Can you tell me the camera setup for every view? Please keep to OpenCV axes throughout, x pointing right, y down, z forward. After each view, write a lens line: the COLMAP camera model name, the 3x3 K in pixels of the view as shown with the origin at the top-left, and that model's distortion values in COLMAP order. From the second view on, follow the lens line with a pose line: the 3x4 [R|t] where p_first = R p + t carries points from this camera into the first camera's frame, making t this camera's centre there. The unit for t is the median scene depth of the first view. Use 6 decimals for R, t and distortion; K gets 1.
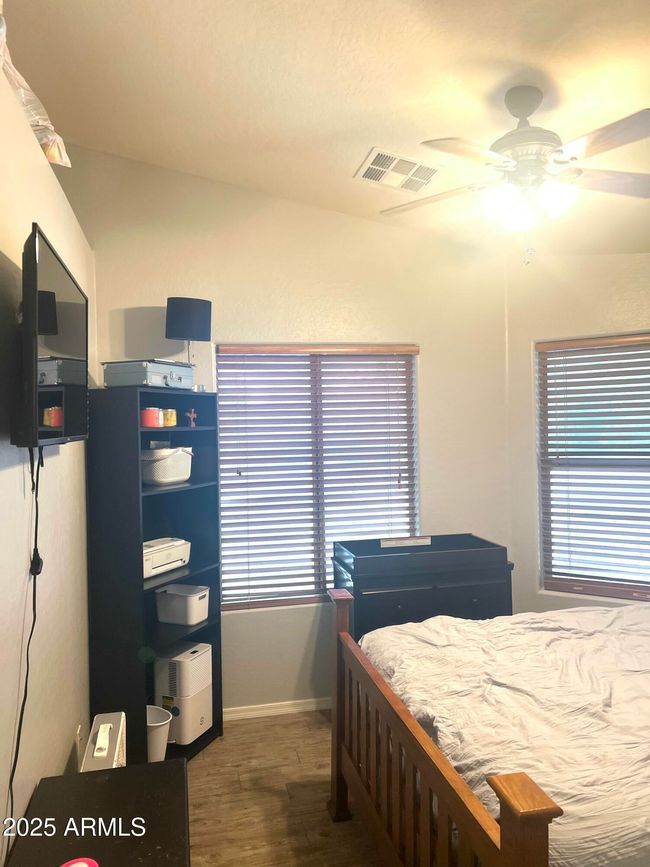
lens RADIAL K [[651.4, 0, 326.1], [0, 651.4, 433.7], [0, 0, 1]] dist [0.061336, -0.069040]
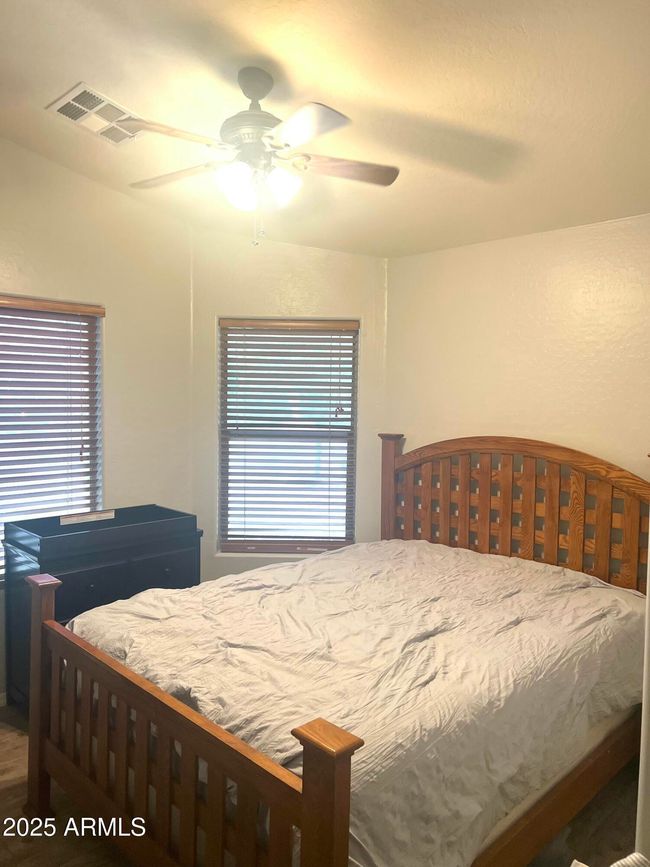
lens RADIAL K [[651.4, 0, 323.9], [0, 651.4, 435.9], [0, 0, 1]] dist [0.061336, -0.069040]
pose [[0.849565, 0.002485, 0.527479, -0.116263], [-0.030271, 0.998571, 0.044051, -0.003778], [-0.526615, -0.053392, 0.848426, 0.034261]]
